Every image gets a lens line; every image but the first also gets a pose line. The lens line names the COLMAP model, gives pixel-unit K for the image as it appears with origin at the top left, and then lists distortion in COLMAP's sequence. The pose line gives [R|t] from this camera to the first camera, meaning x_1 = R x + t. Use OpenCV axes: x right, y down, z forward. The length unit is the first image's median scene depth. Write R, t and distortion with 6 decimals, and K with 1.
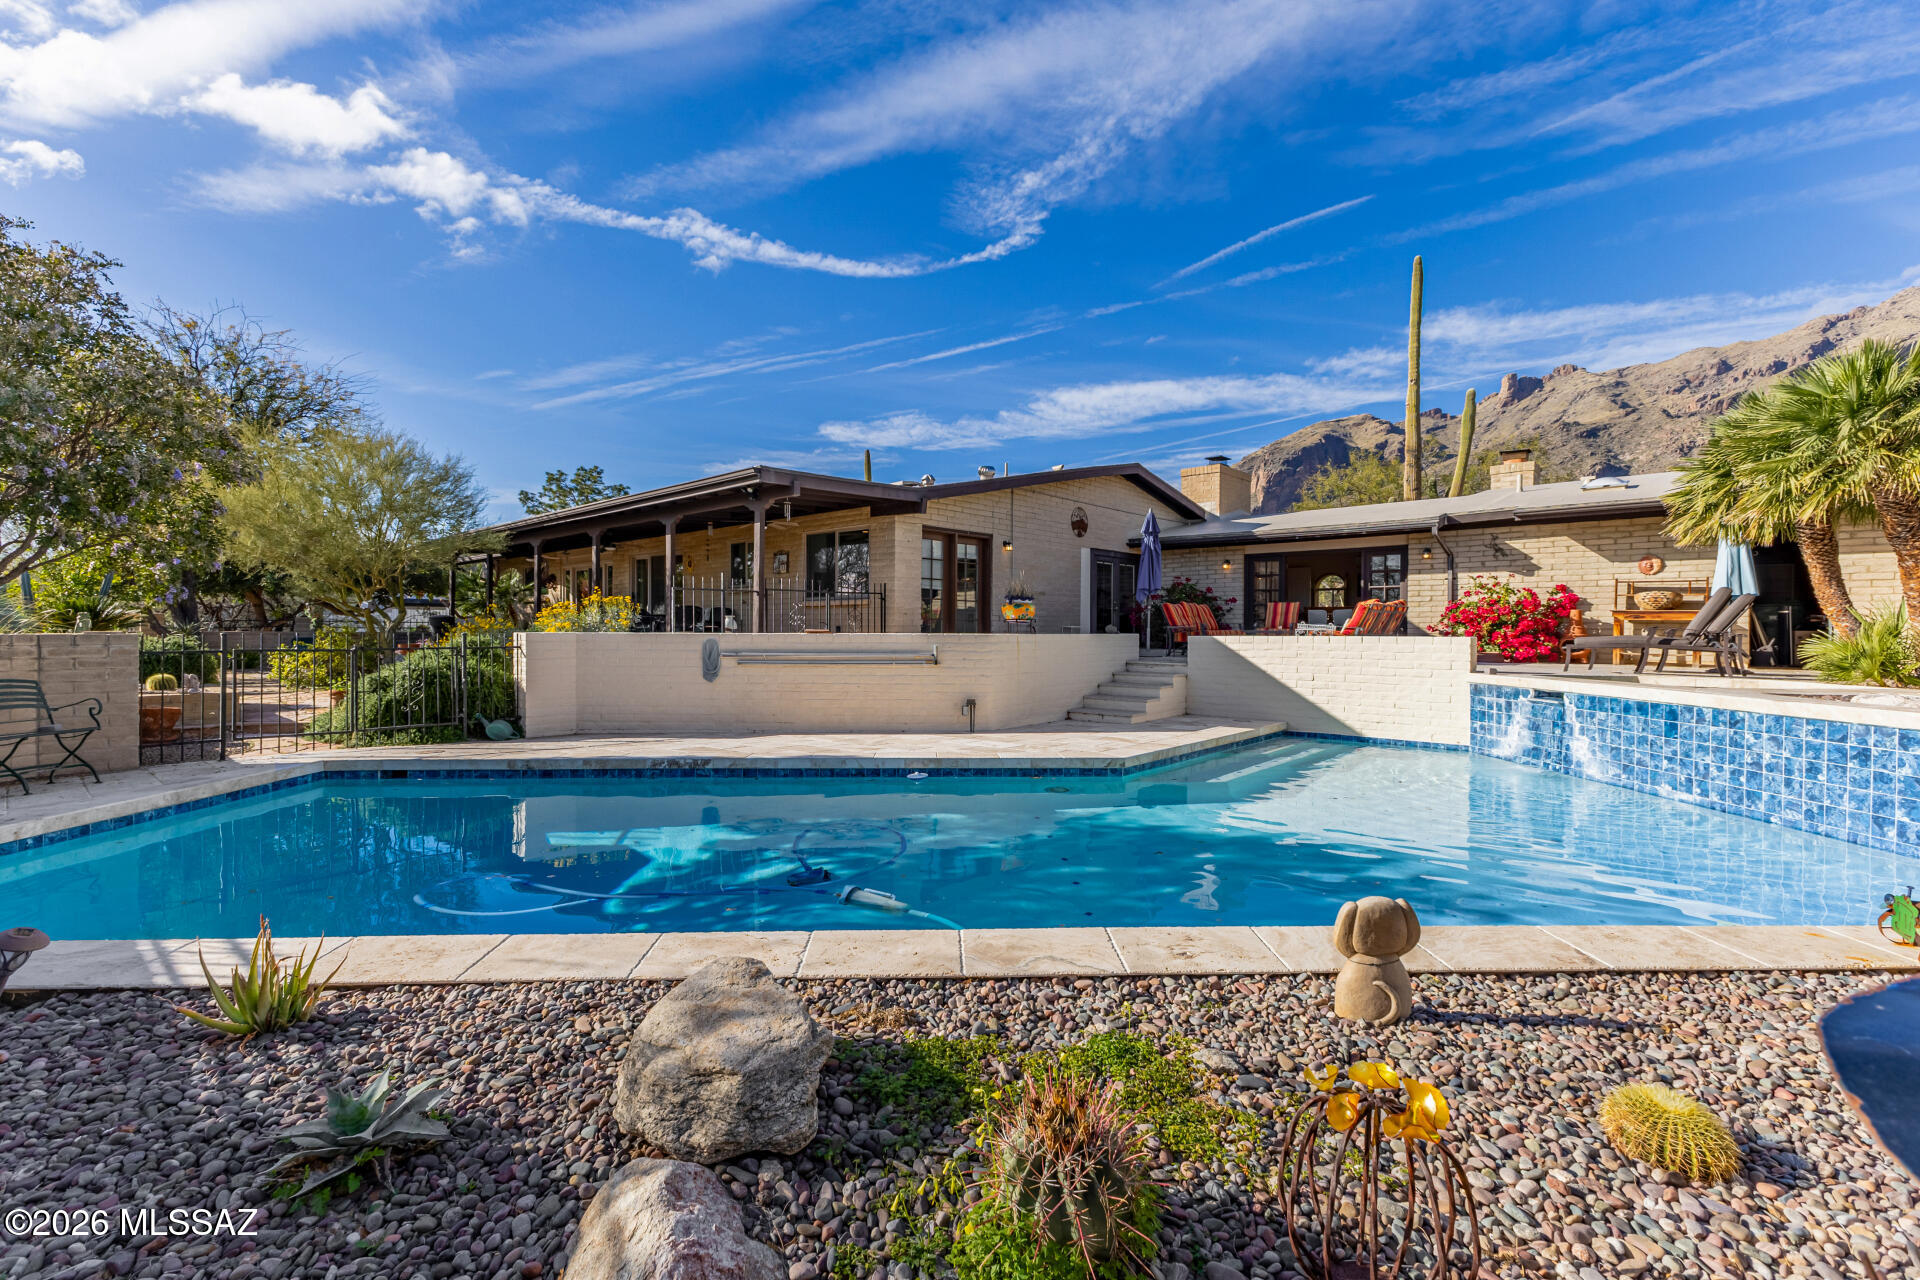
lens RADIAL K [[833.1, 0, 970.9], [0, 833.1, 634.9], [0, 0, 1]] dist [0.004985, 0.000894]
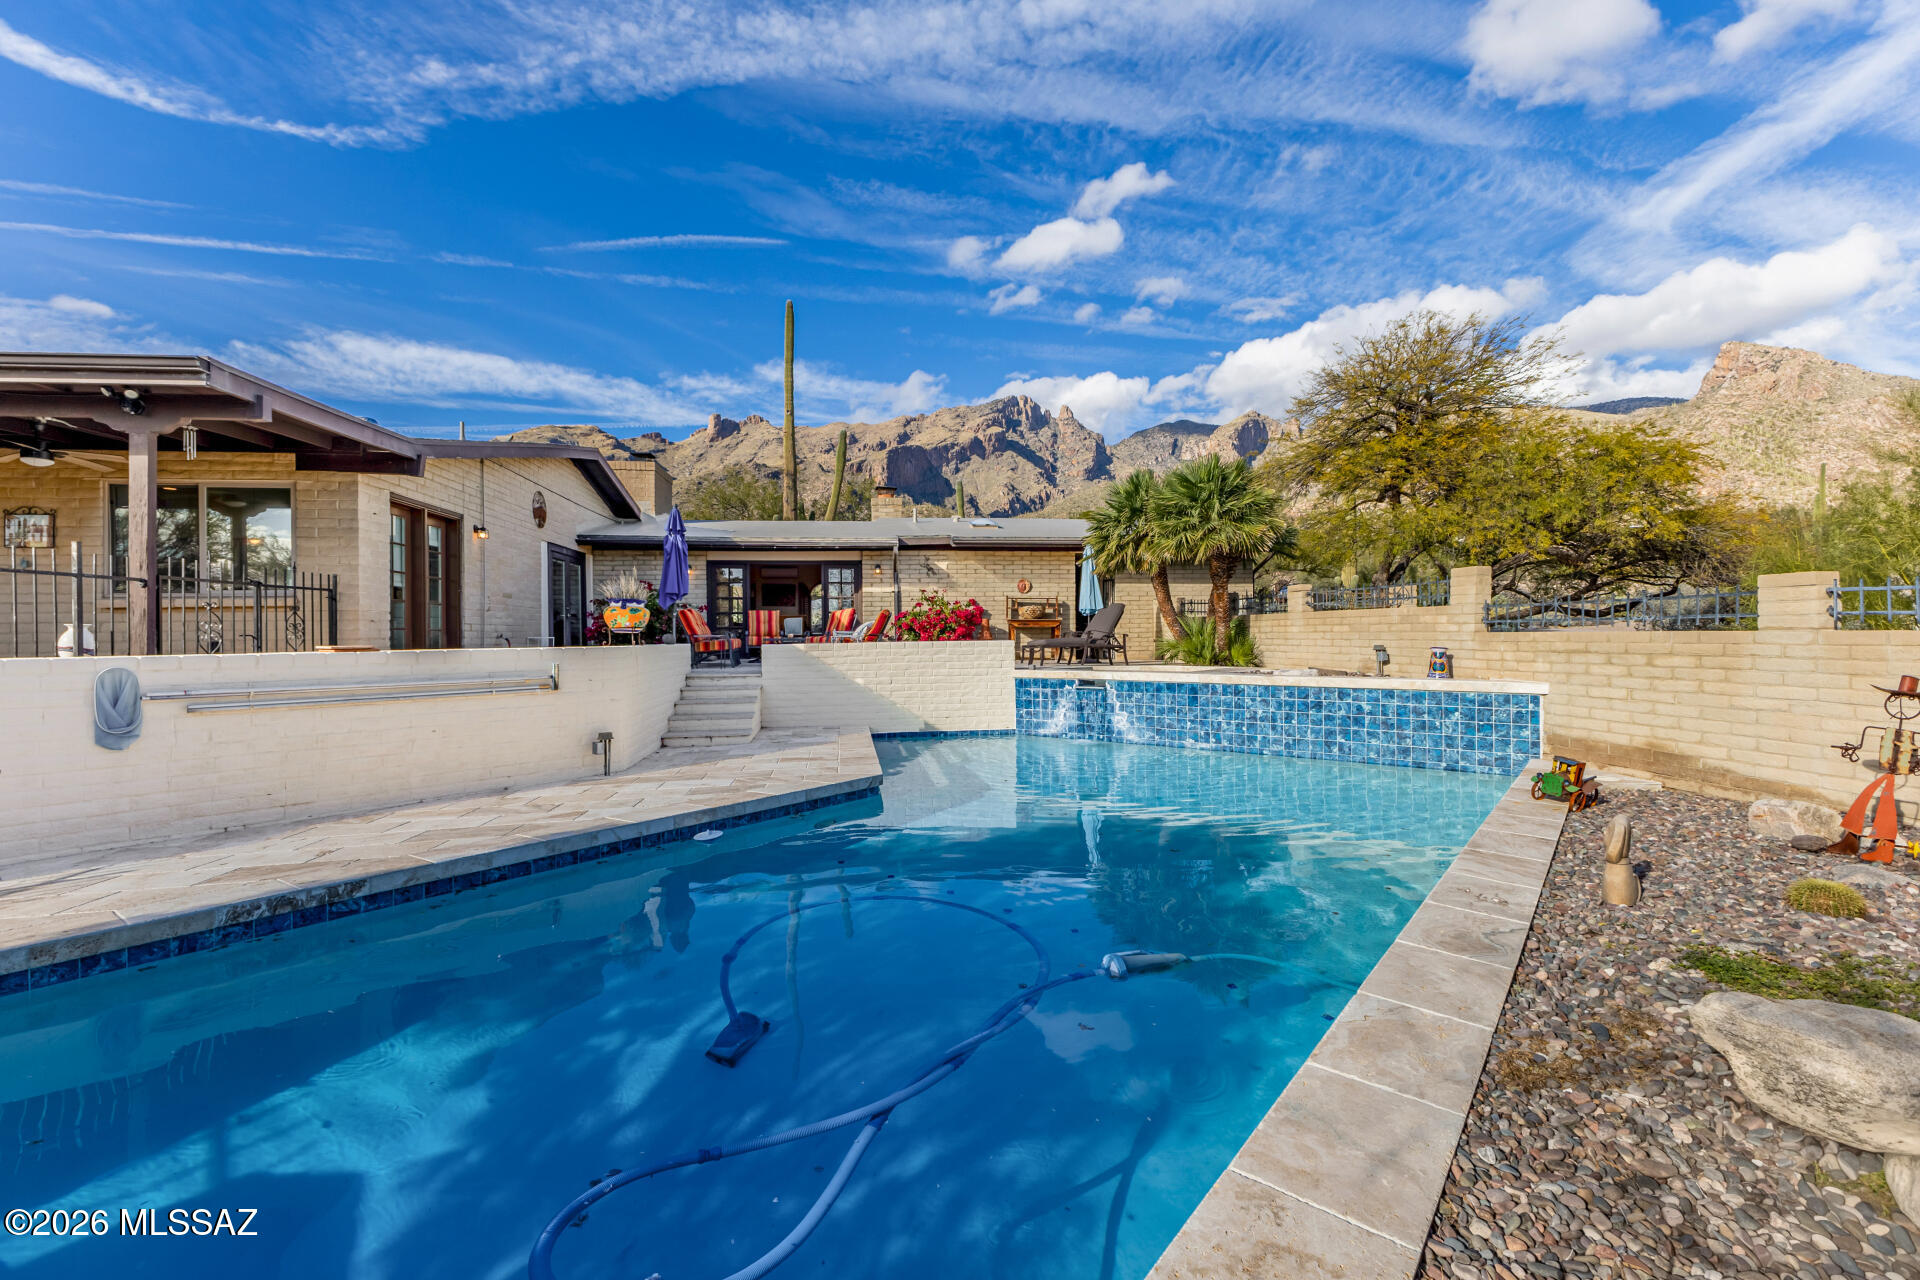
lens RADIAL K [[833.1, 0, 959.0], [0, 833.1, 601.9], [0, 0, 1]] dist [0.004985, 0.000894]
pose [[0.655071, 0.017456, 0.755366, -0.385314], [0.019782, 0.998994, -0.040241, -0.006081], [-0.755308, 0.041303, 0.654067, 0.257030]]
